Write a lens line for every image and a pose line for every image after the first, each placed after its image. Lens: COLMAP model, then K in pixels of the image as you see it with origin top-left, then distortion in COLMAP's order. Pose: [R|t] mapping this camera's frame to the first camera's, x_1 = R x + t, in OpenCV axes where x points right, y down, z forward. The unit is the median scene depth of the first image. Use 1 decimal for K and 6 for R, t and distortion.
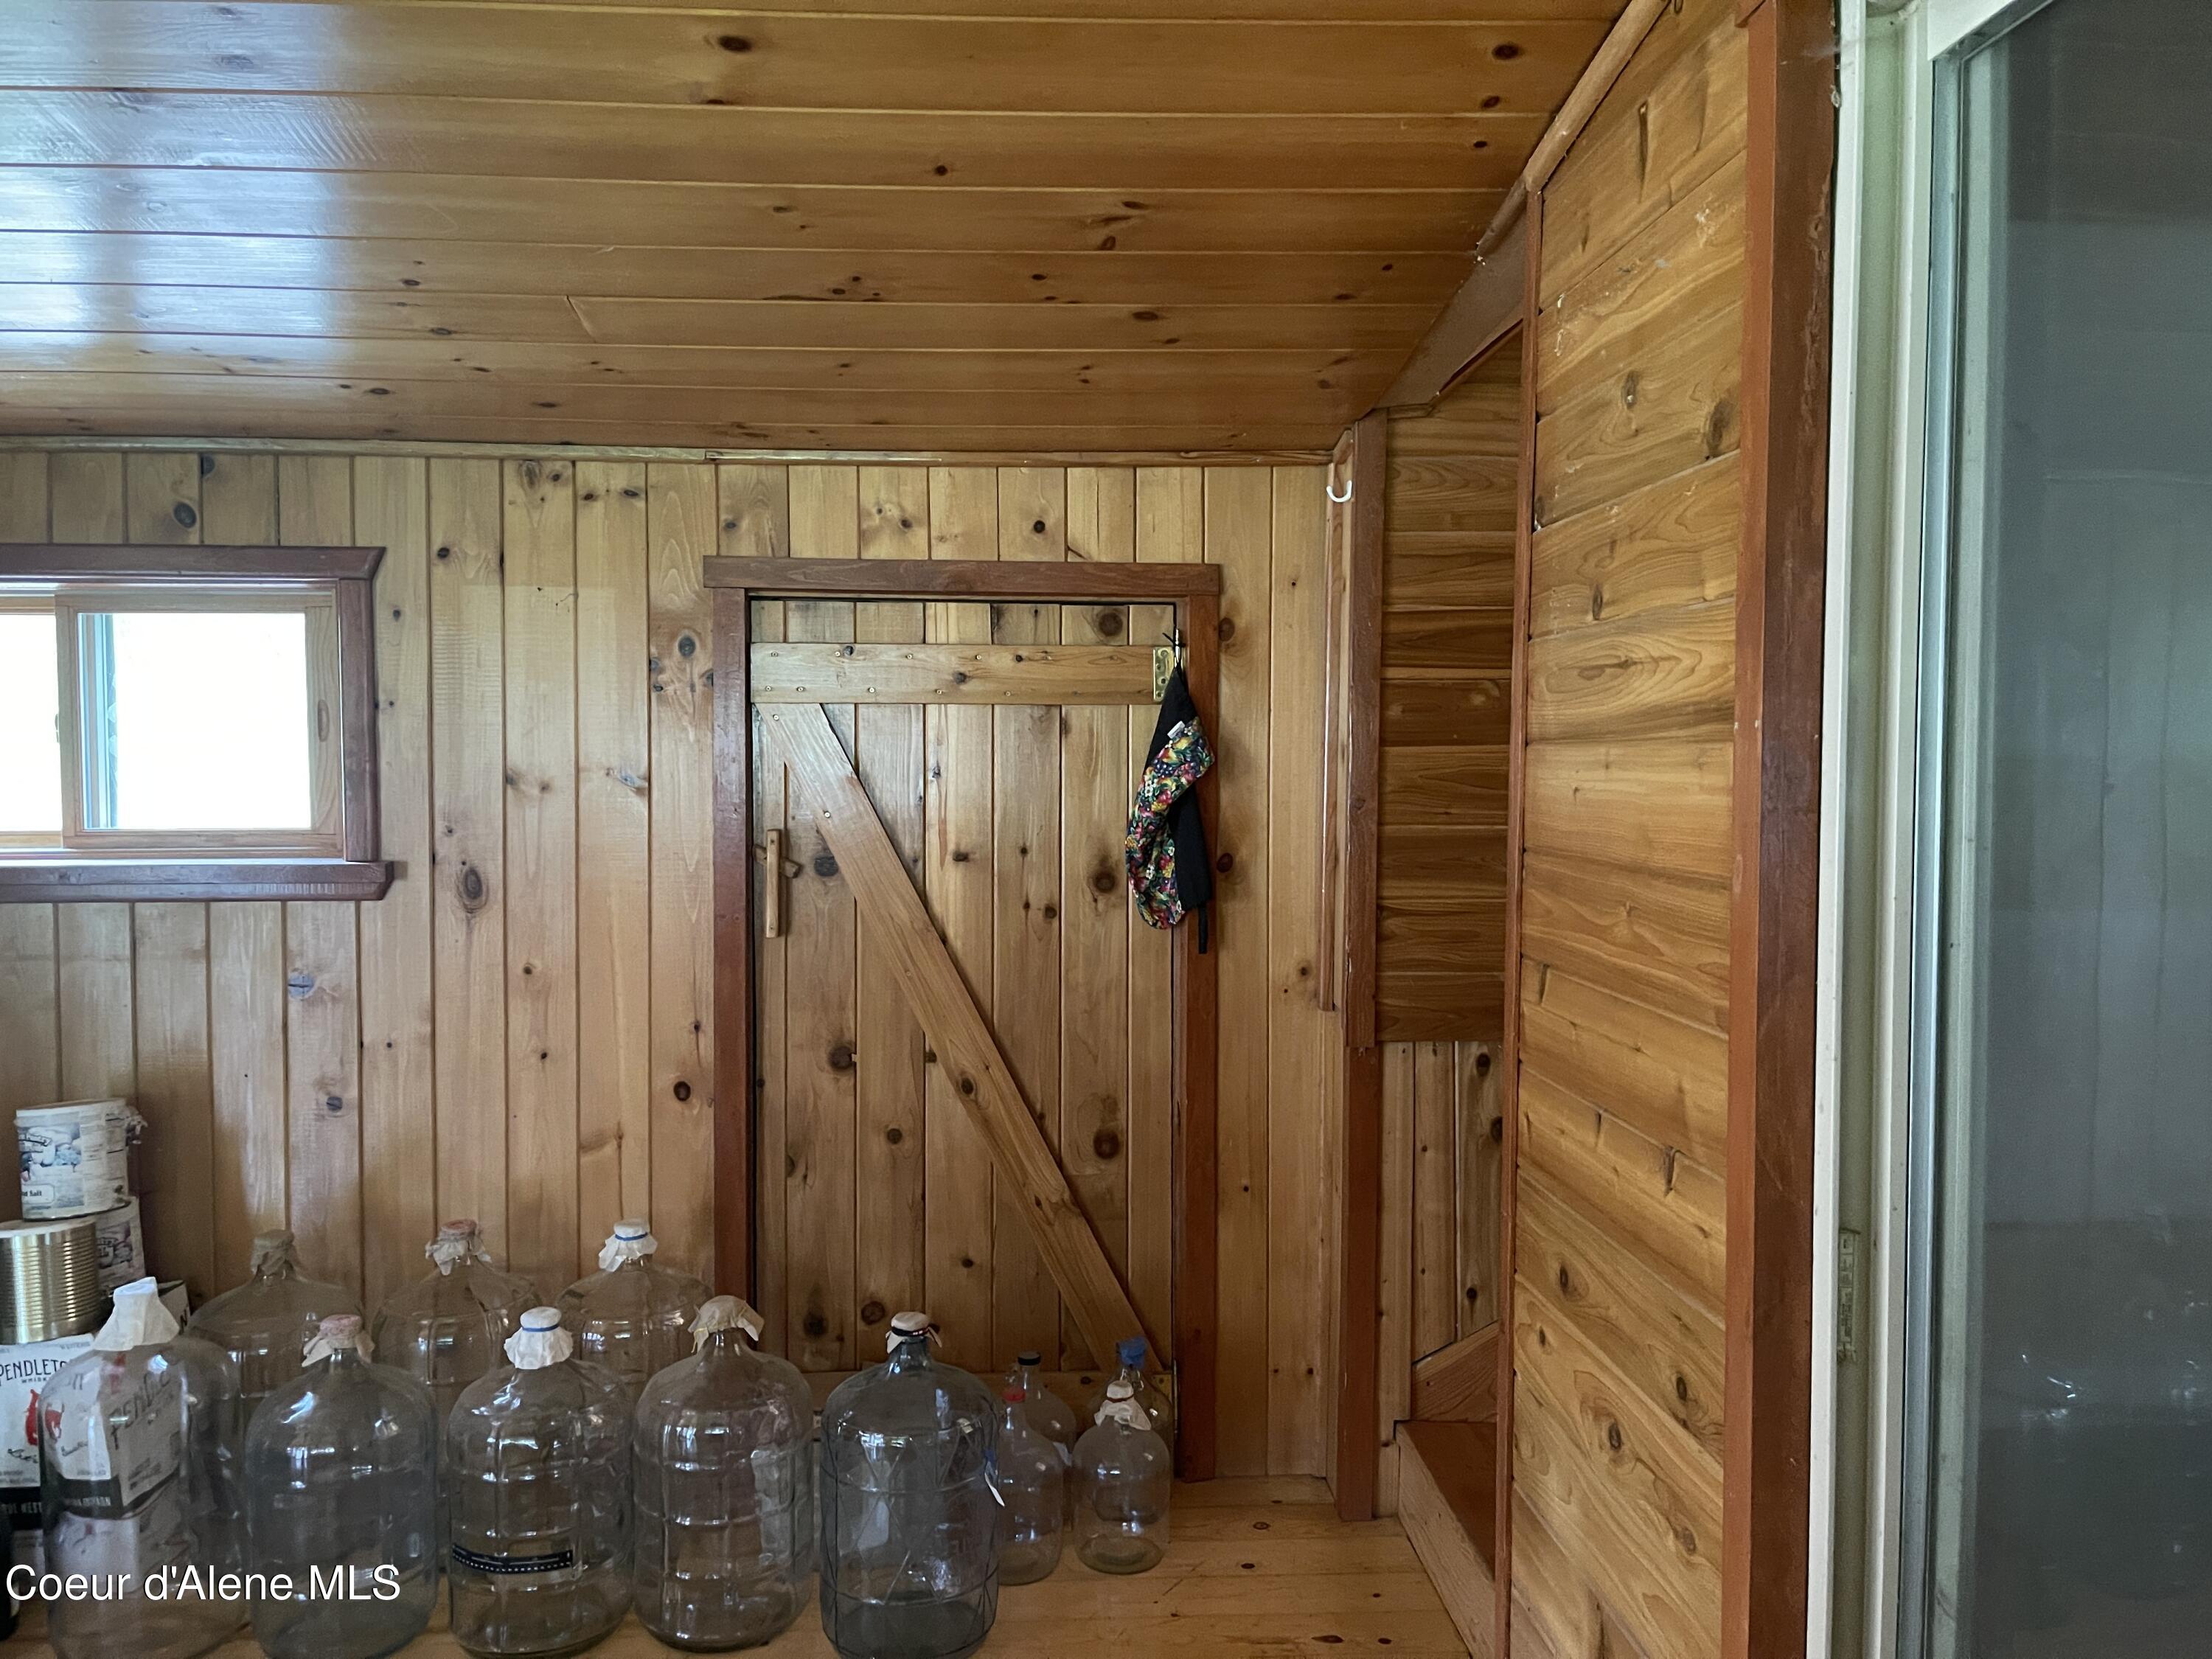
lens RADIAL K [[1676.8, 0, 1093.6], [0, 1676.8, 819.5], [0, 0, 1]] dist [0.064534, -0.078293]
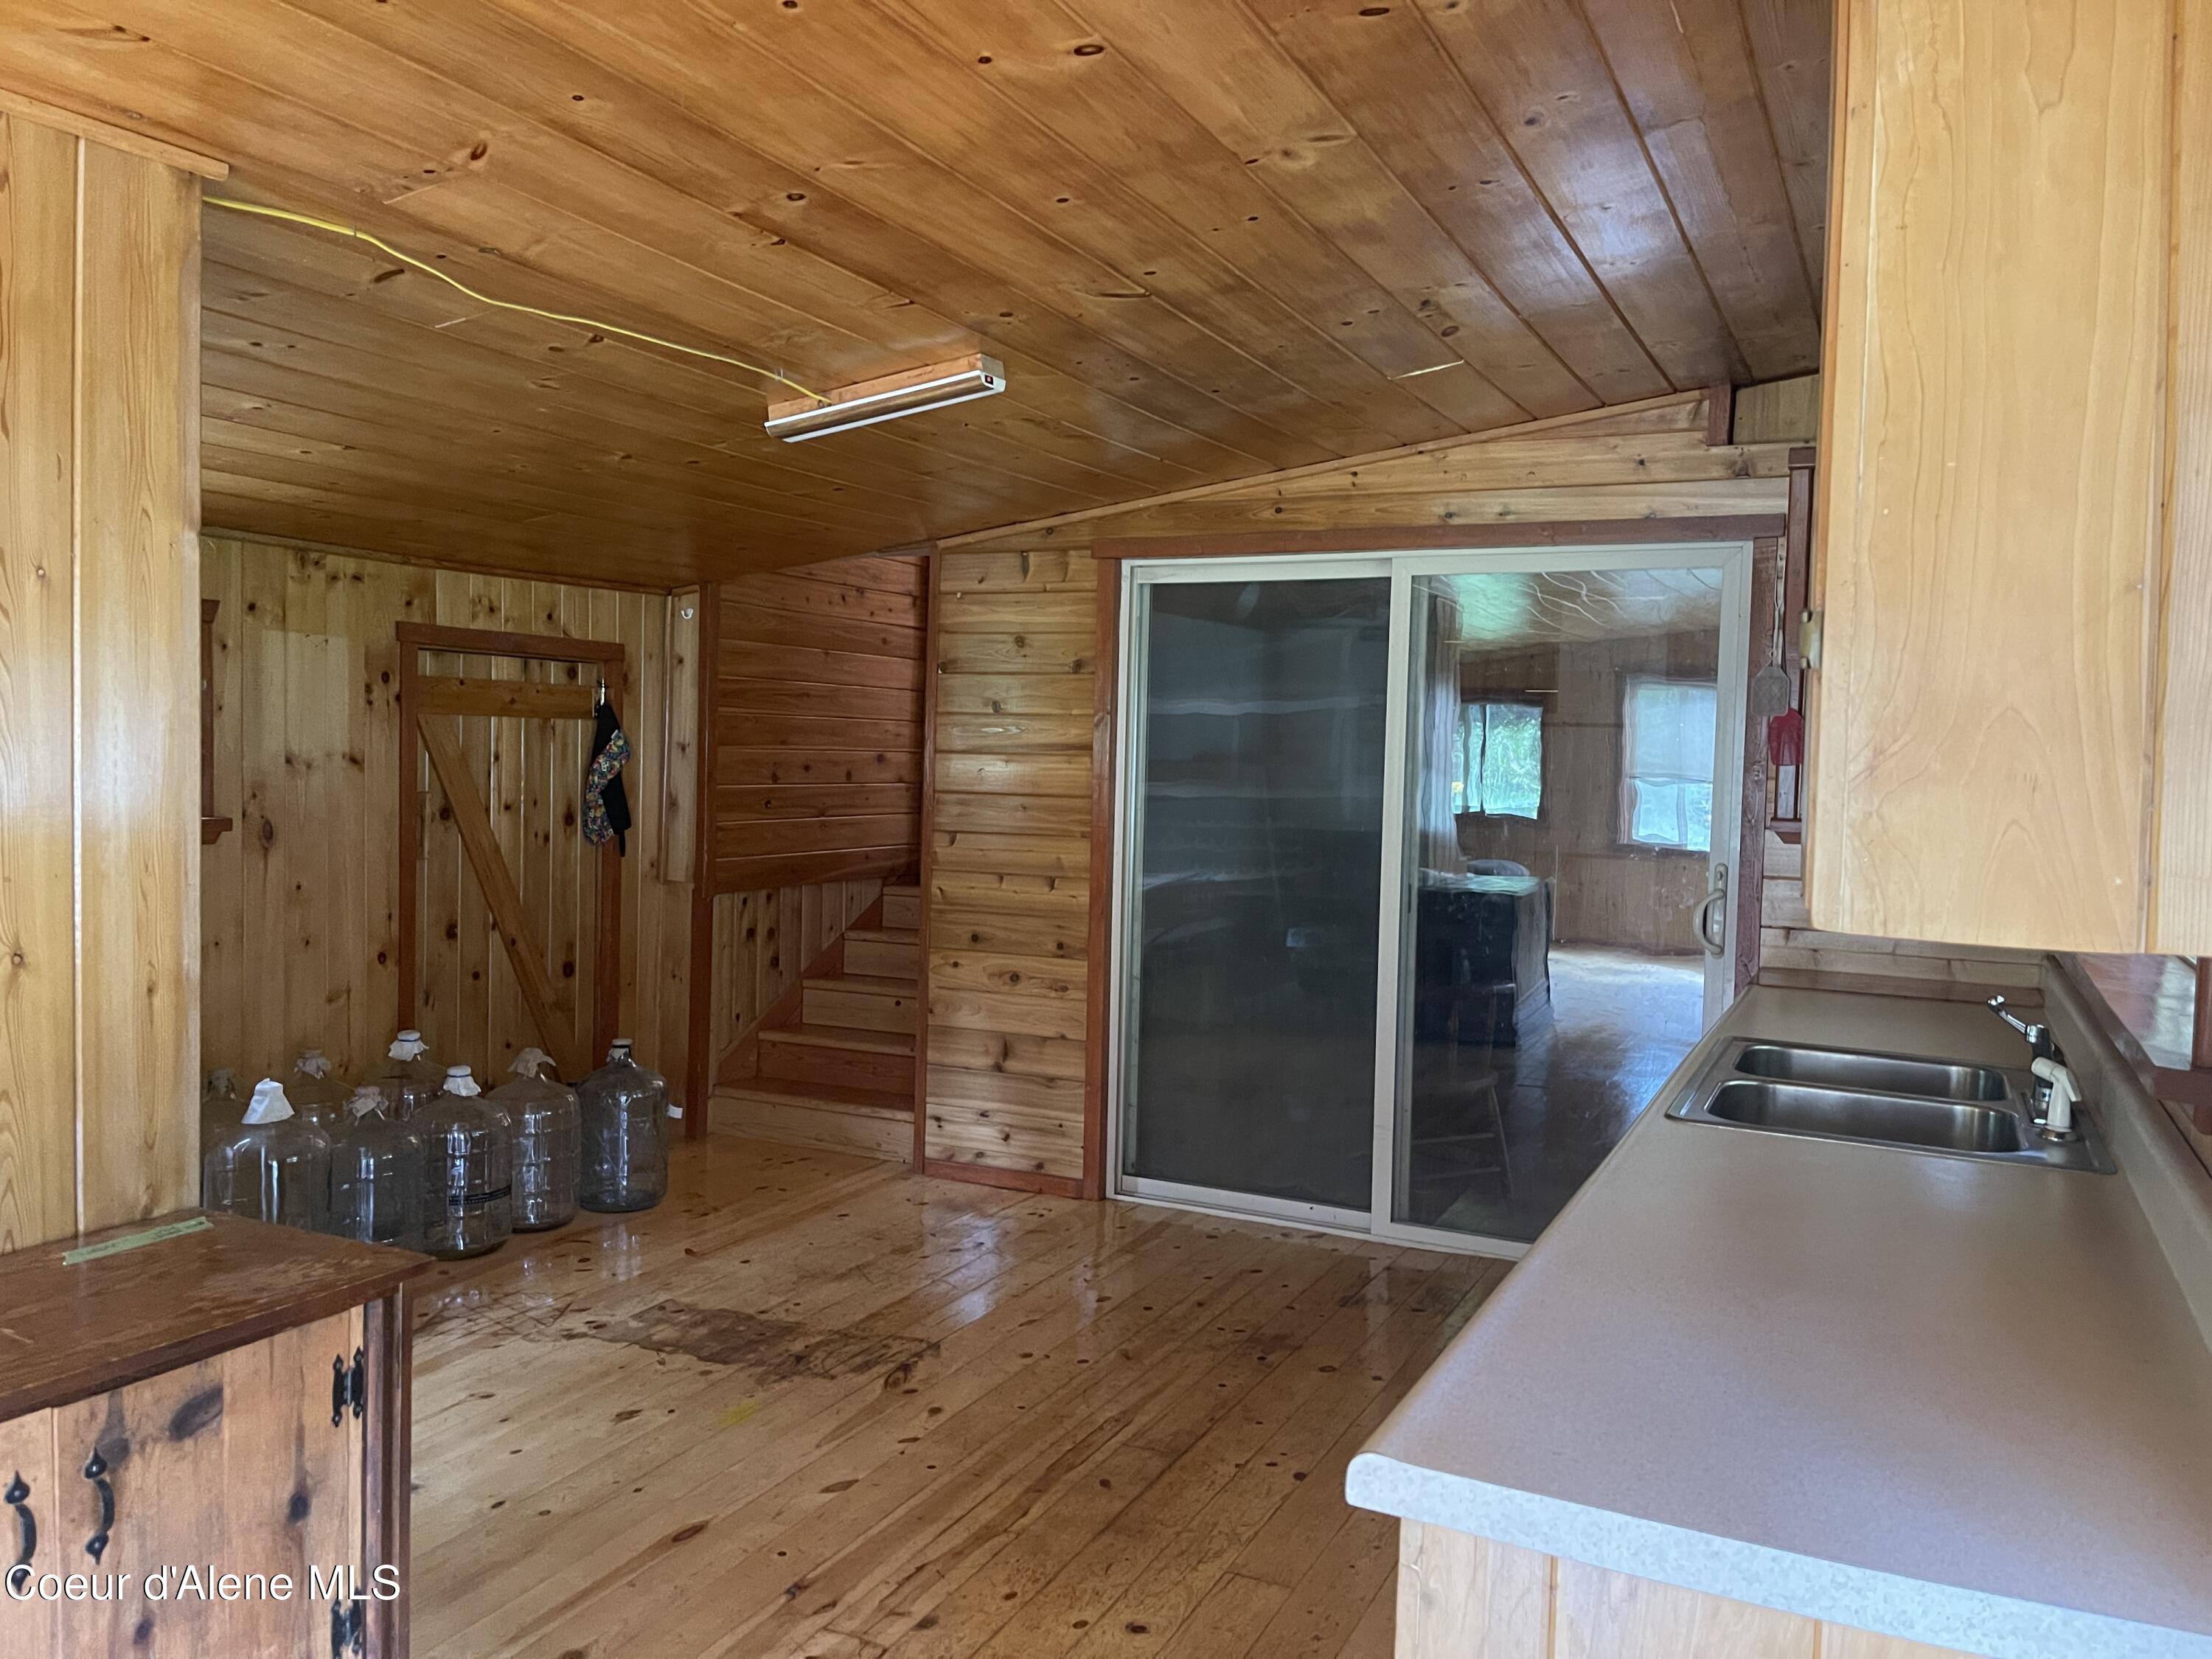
lens RADIAL K [[1676.8, 0, 1116.8], [0, 1676.8, 848.2], [0, 0, 1]] dist [0.064534, -0.078293]
pose [[0.495373, -0.042644, 0.867633, -1.296750], [0.013333, 0.999050, 0.041491, 0.001551], [-0.868578, -0.008985, 0.495471, -0.392507]]
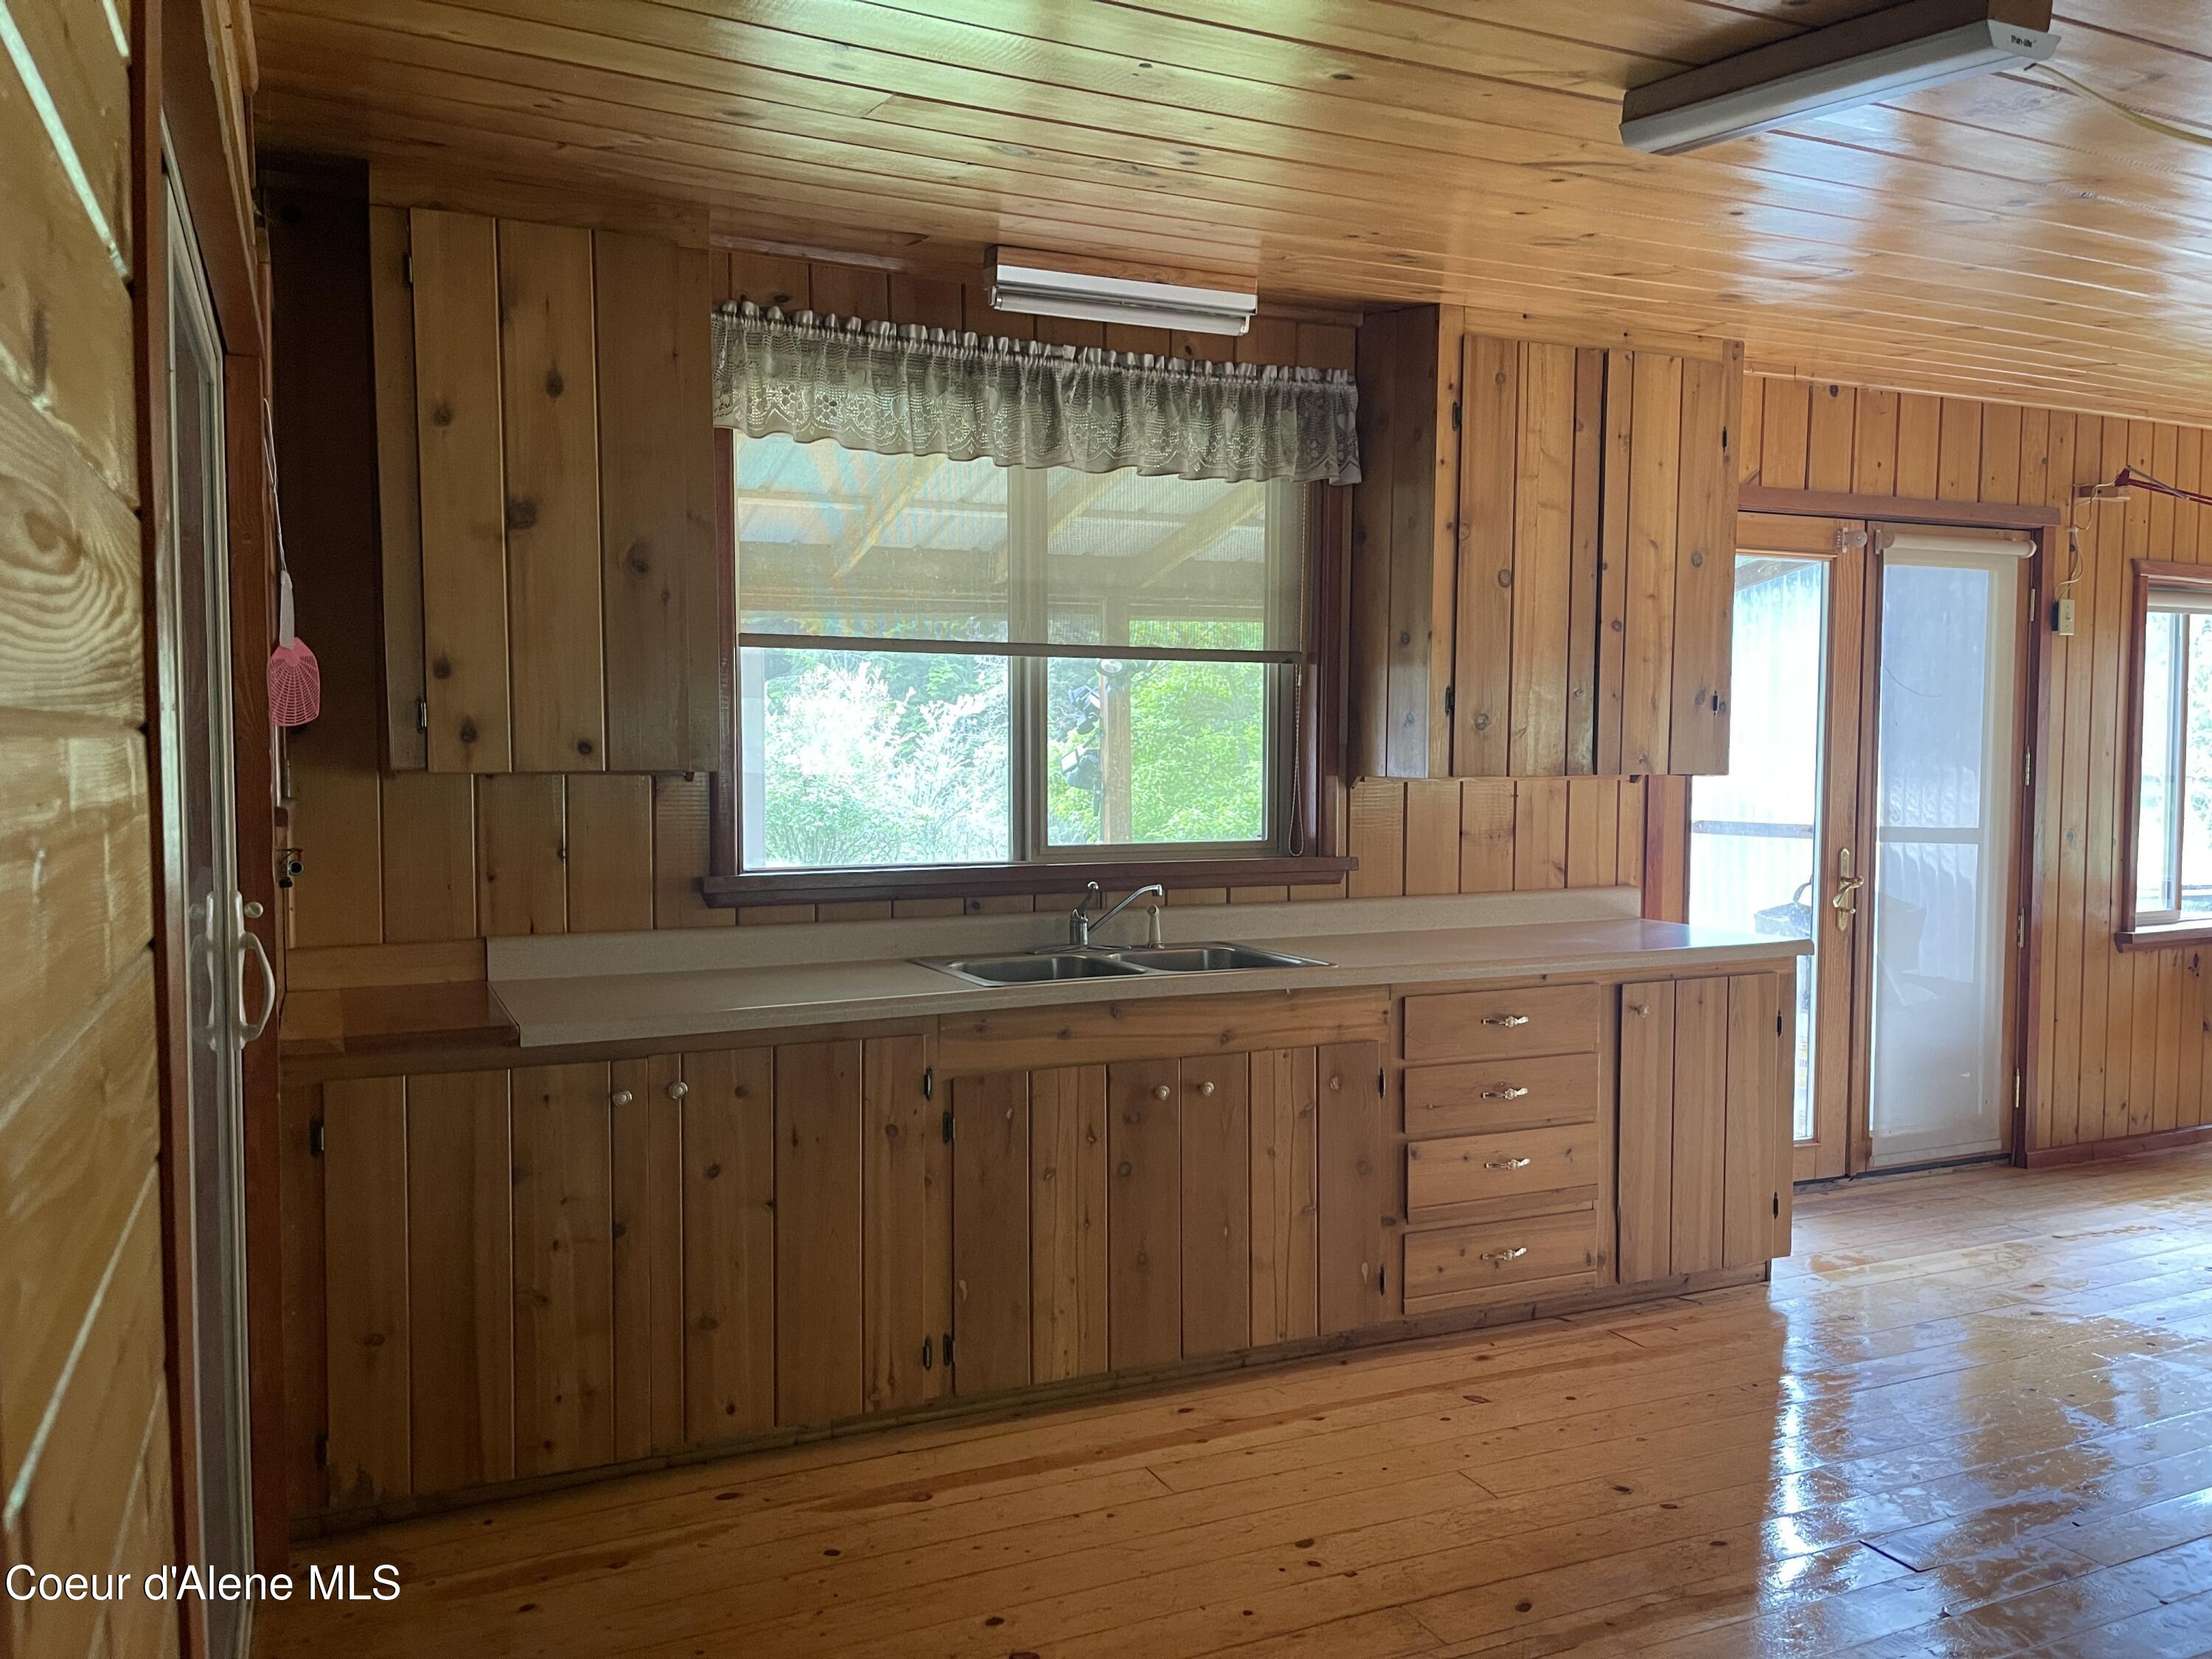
lens RADIAL K [[1676.8, 0, 1103.2], [0, 1676.8, 836.7], [0, 0, 1]] dist [0.064534, -0.078293]
pose [[-0.937715, 0.011540, -0.347215, 0.125248], [-0.021229, 0.995677, 0.090425, -0.033980], [0.346757, 0.092164, -0.933416, 0.862781]]
